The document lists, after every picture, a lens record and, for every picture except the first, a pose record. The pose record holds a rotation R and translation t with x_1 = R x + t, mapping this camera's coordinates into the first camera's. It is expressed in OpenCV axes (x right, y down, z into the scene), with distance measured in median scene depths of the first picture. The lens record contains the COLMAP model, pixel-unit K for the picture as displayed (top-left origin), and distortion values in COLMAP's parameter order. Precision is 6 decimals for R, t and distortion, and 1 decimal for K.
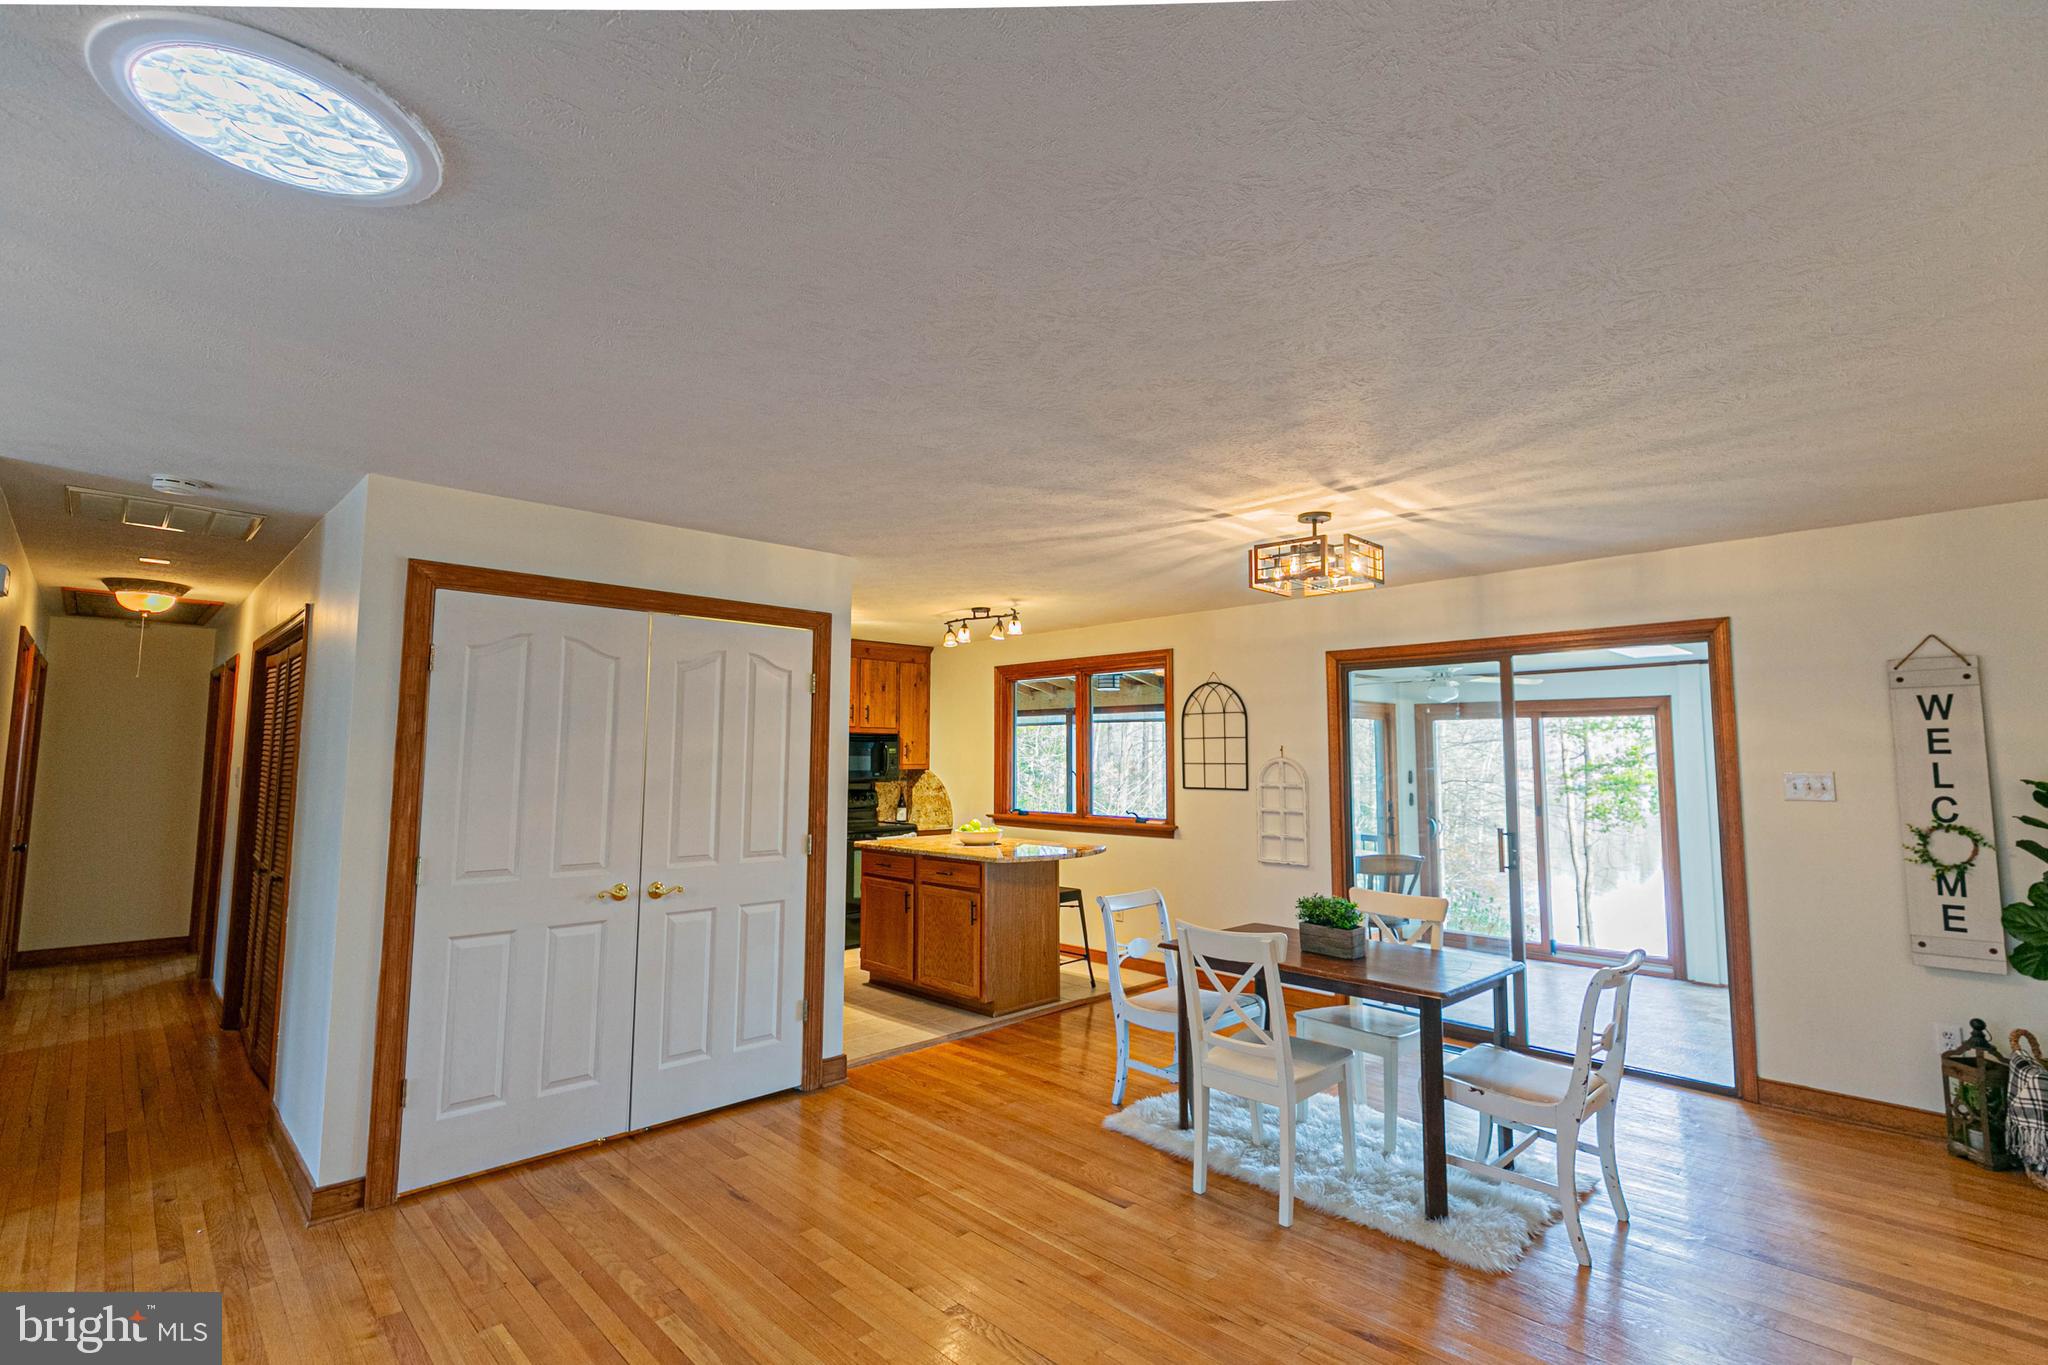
lens RADIAL K [[961.3, 0, 1019.0], [0, 961.3, 671.3], [0, 0, 1]] dist [0.006076, -0.001405]
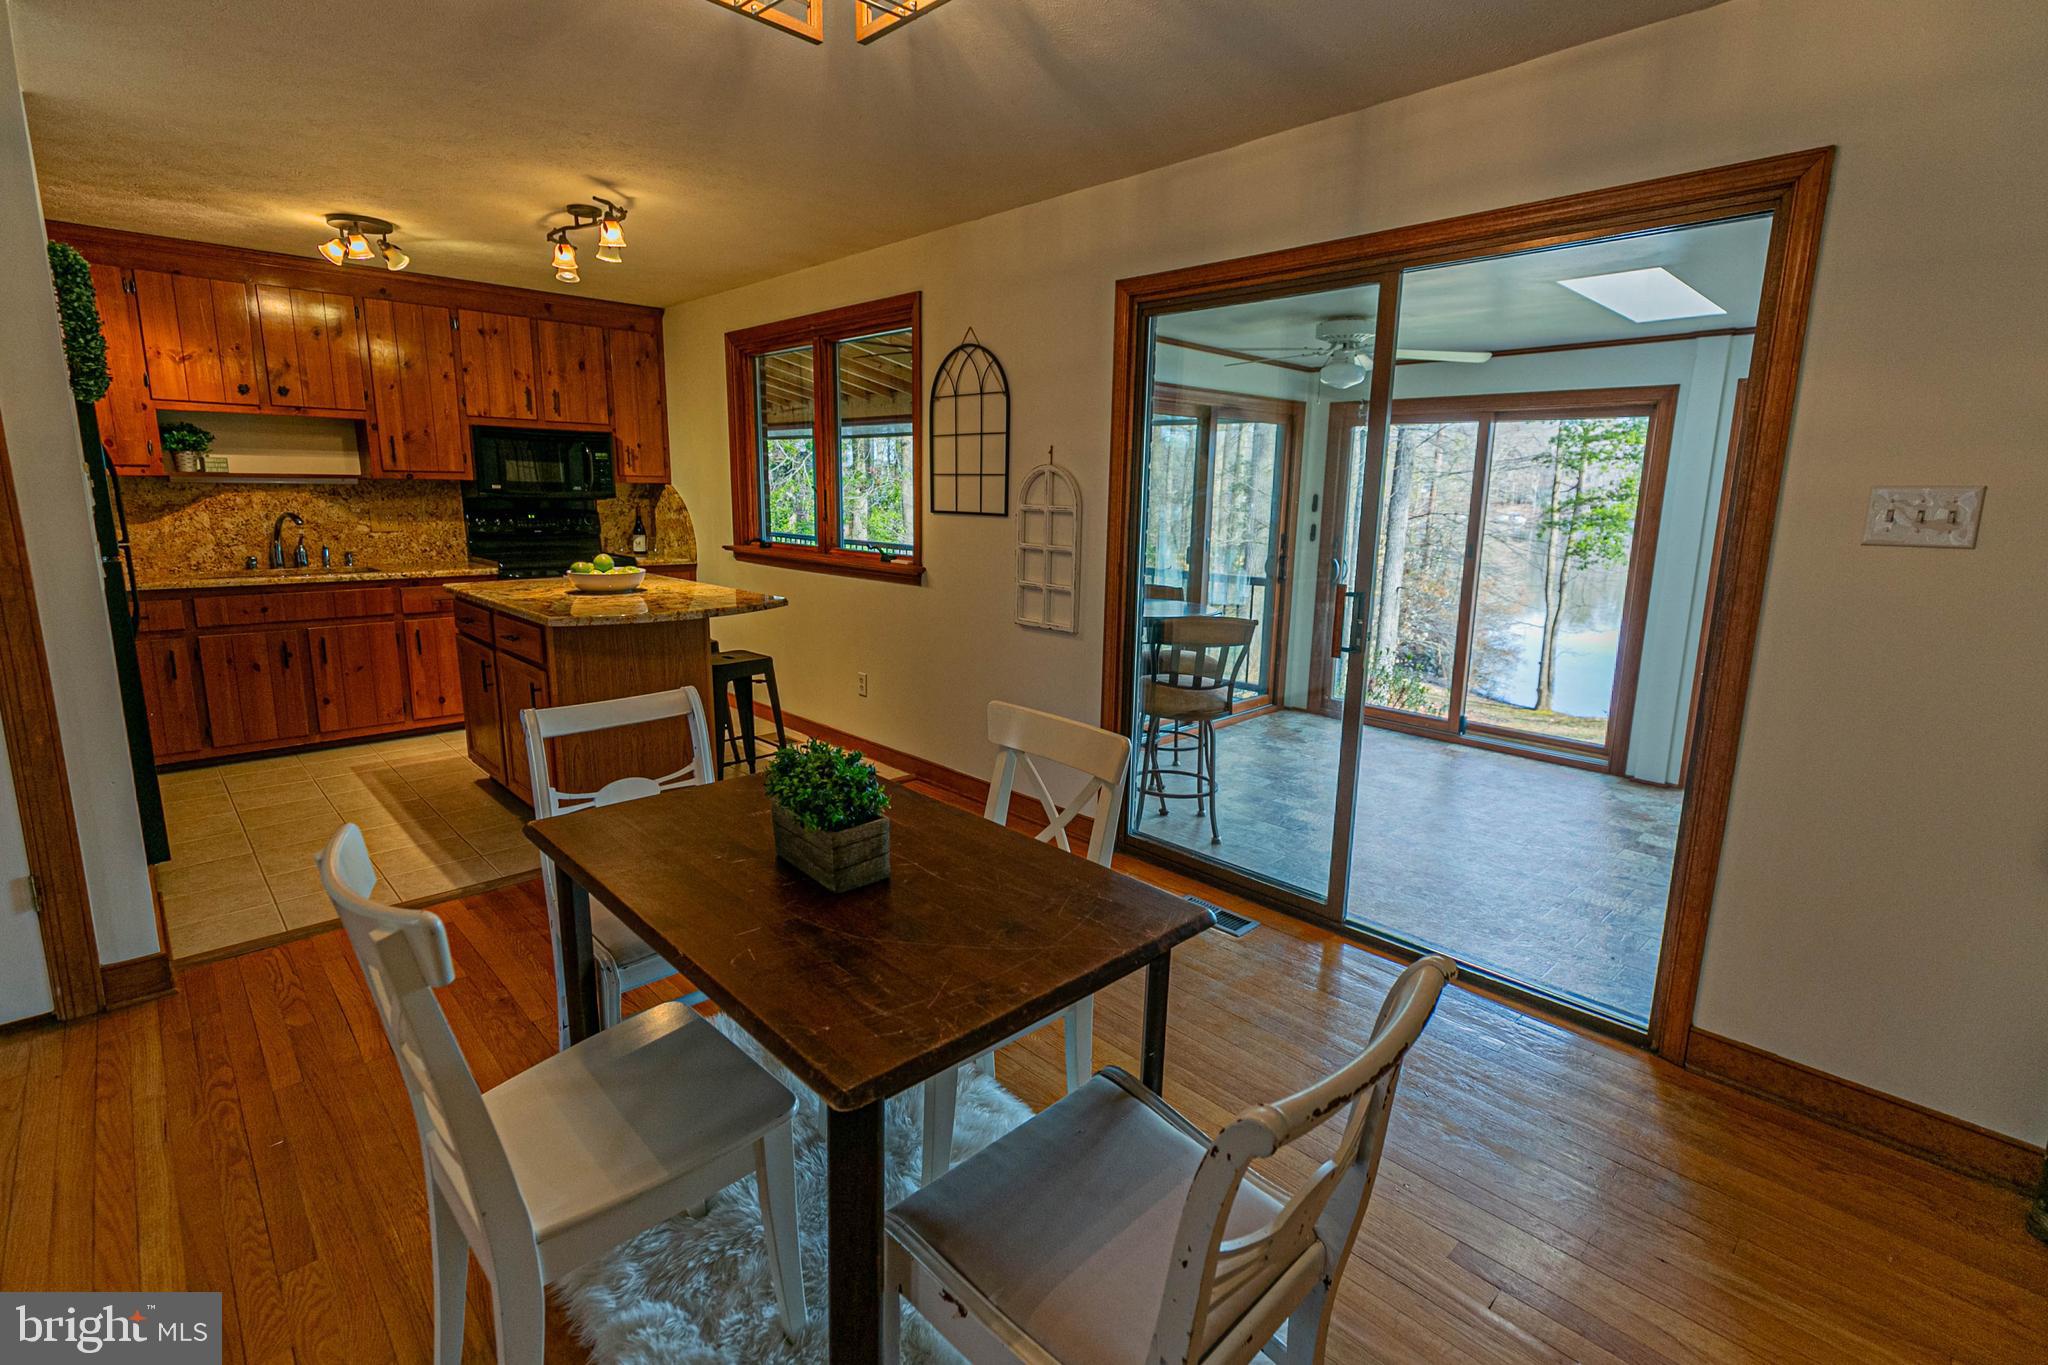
lens RADIAL K [[942.2, 0, 1034.7], [0, 942.2, 666.5], [0, 0, 1]] dist [0.005624, -0.000728]
pose [[0.999863, 0.011804, 0.011618, 0.295199], [-0.014544, 0.961352, 0.274937, 0.054069], [-0.007924, -0.275068, 0.961392, 0.420071]]
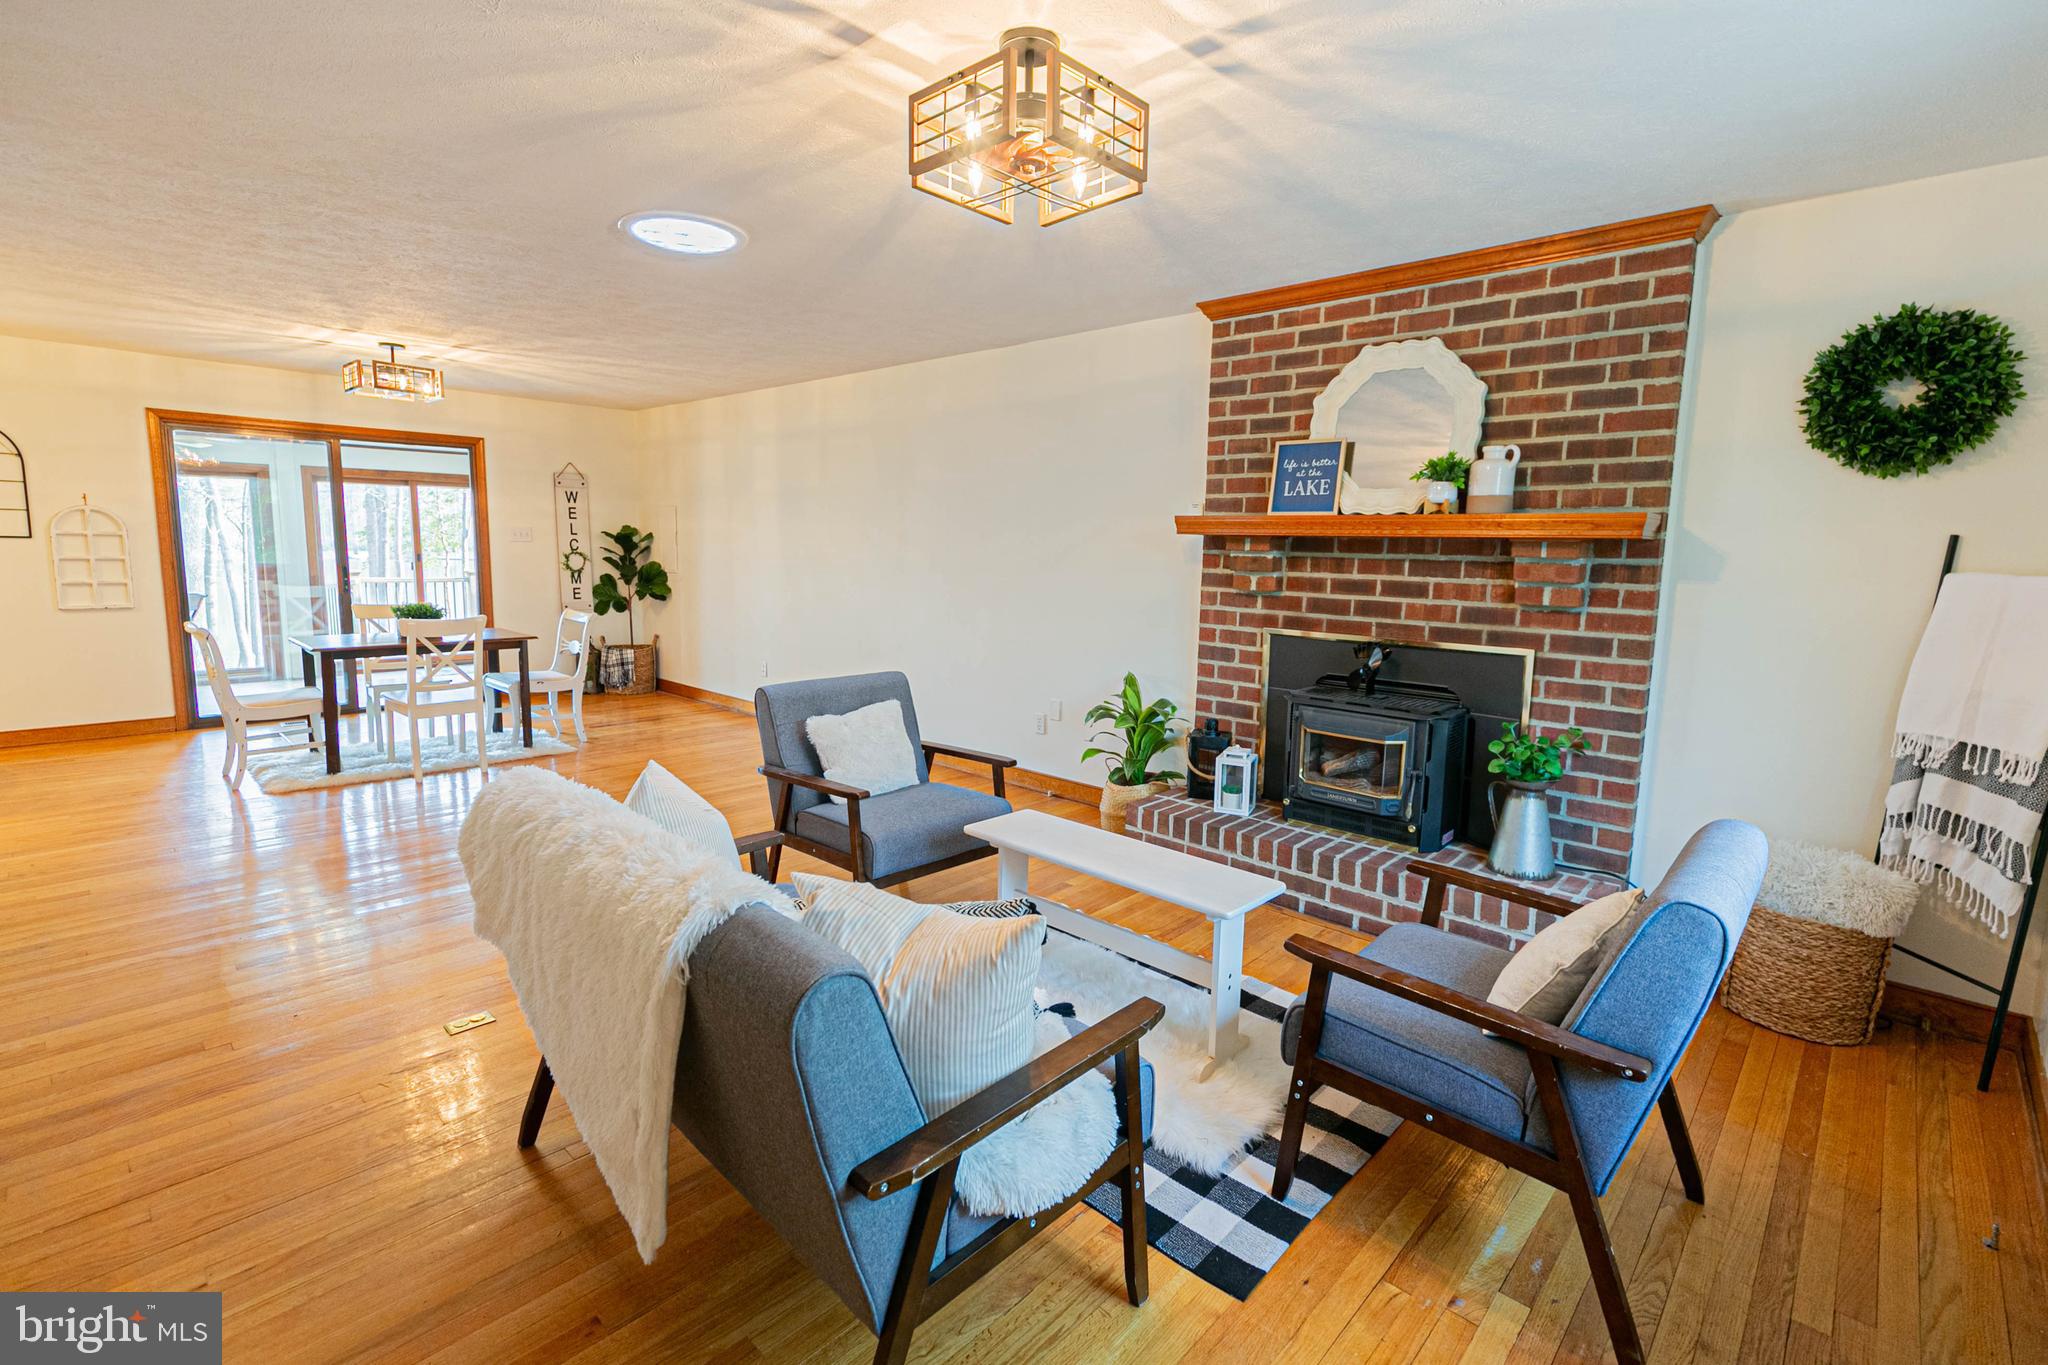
lens RADIAL K [[936.5, 0, 1020.7], [0, 936.5, 659.4], [0, 0, 1]] dist [0.011532, -0.000514]
pose [[-0.049639, -0.128579, 0.990456, -0.905078], [-0.114448, 0.985879, 0.122248, 0.017002], [-0.992188, -0.107287, -0.063654, 0.075342]]
